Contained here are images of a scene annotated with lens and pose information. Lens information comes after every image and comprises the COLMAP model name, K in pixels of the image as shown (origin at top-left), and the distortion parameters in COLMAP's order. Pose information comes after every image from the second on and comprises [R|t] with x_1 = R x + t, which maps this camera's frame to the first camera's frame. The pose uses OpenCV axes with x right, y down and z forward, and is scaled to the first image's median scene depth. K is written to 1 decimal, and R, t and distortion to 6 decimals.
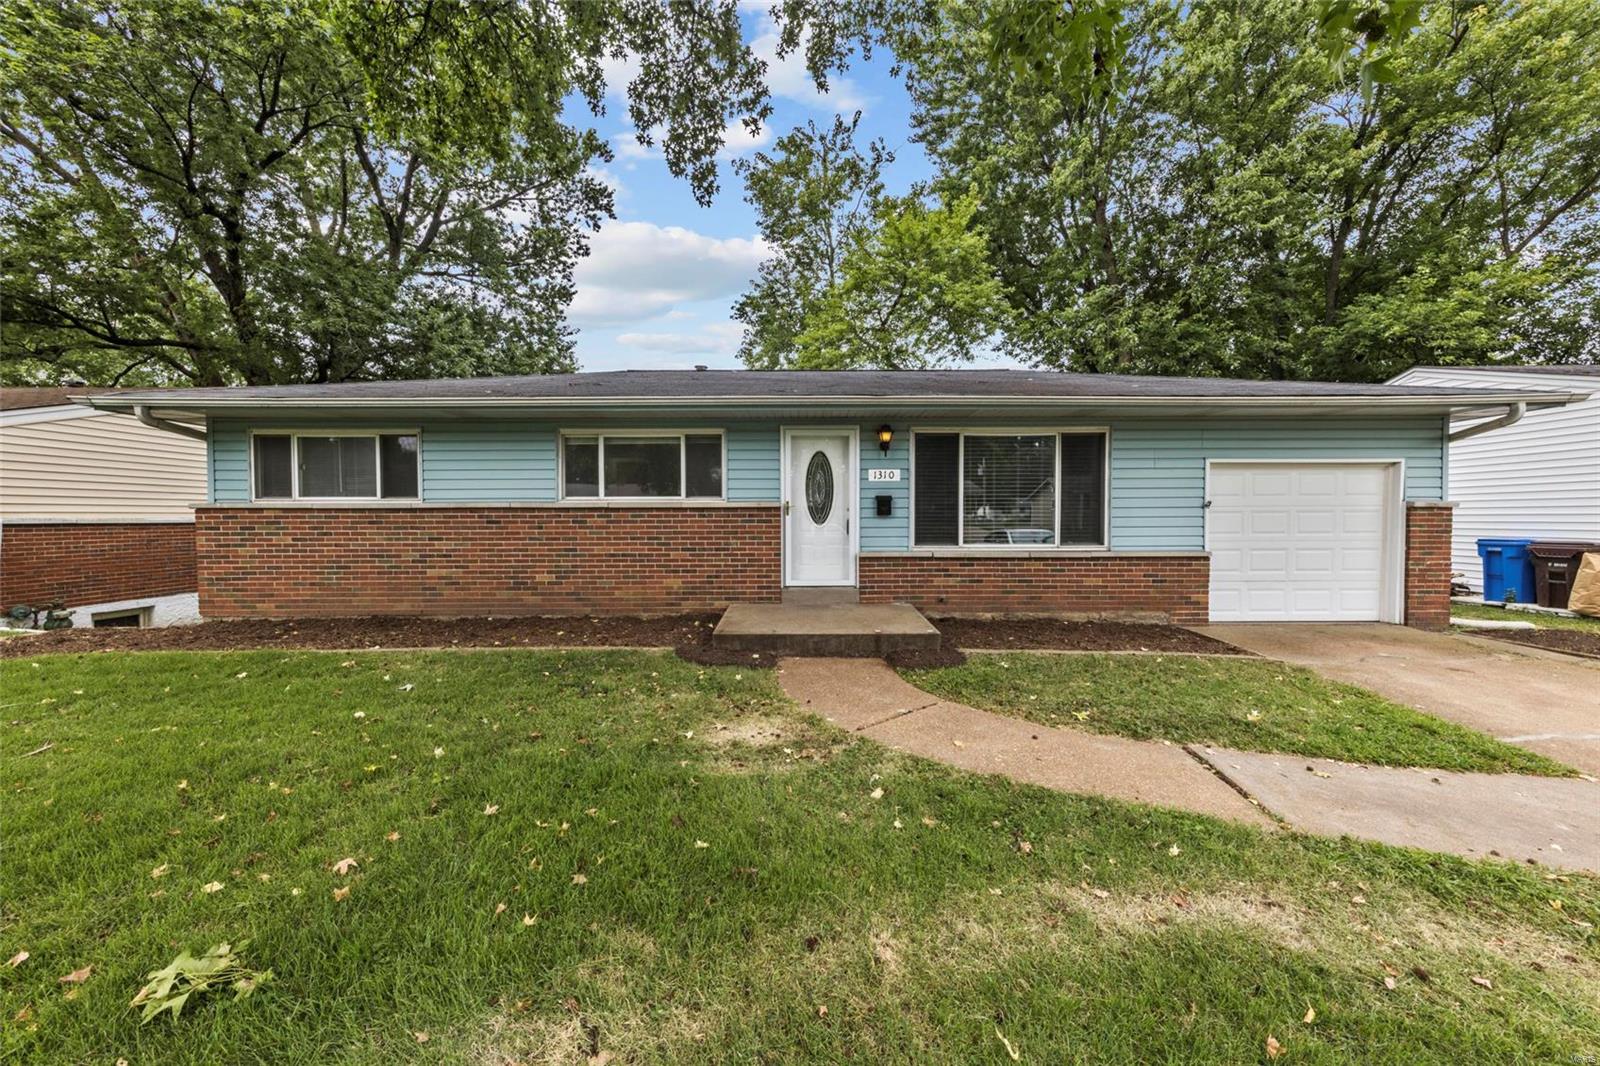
lens RADIAL K [[510.5, 0, 802.0], [0, 510.5, 523.2], [0, 0, 1]] dist [0.004912, -0.000091]
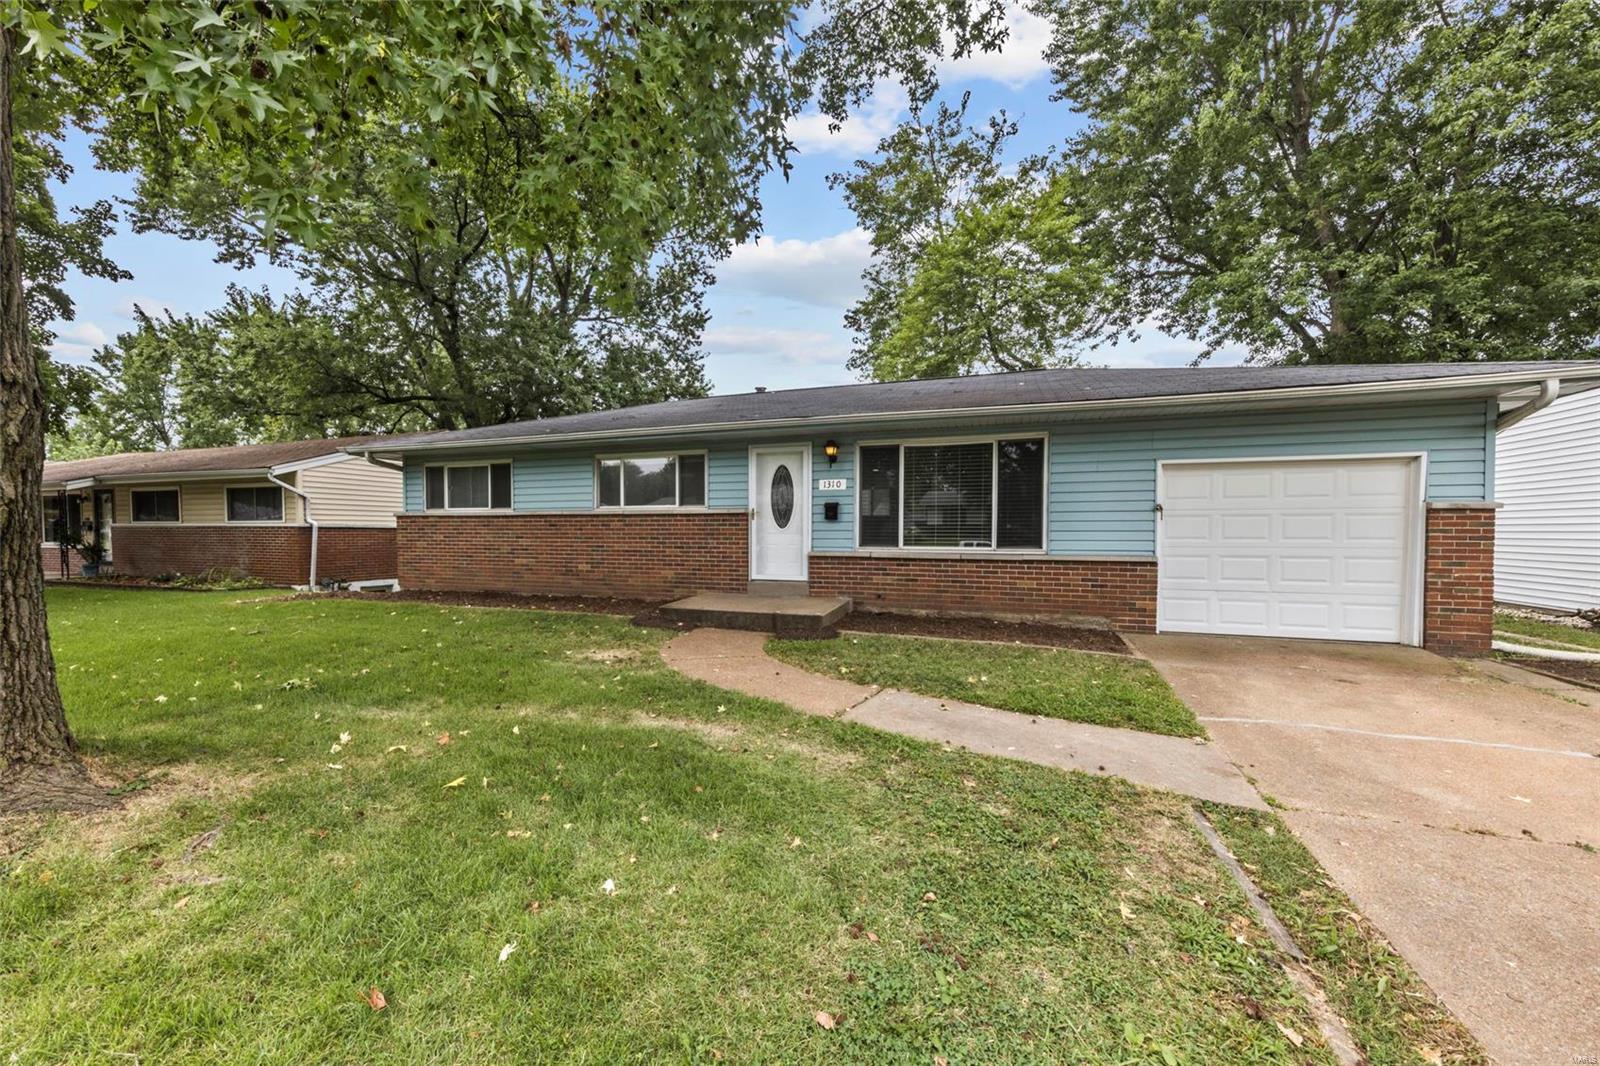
lens RADIAL K [[560.4, 0, 800.4], [0, 560.4, 540.2], [0, 0, 1]] dist [0.005447, -0.000110]
pose [[0.948080, 0.009831, -0.317881, 0.491786], [-0.009064, 0.999951, 0.003893, 0.025628], [0.317904, -0.000810, 0.948123, -0.207709]]
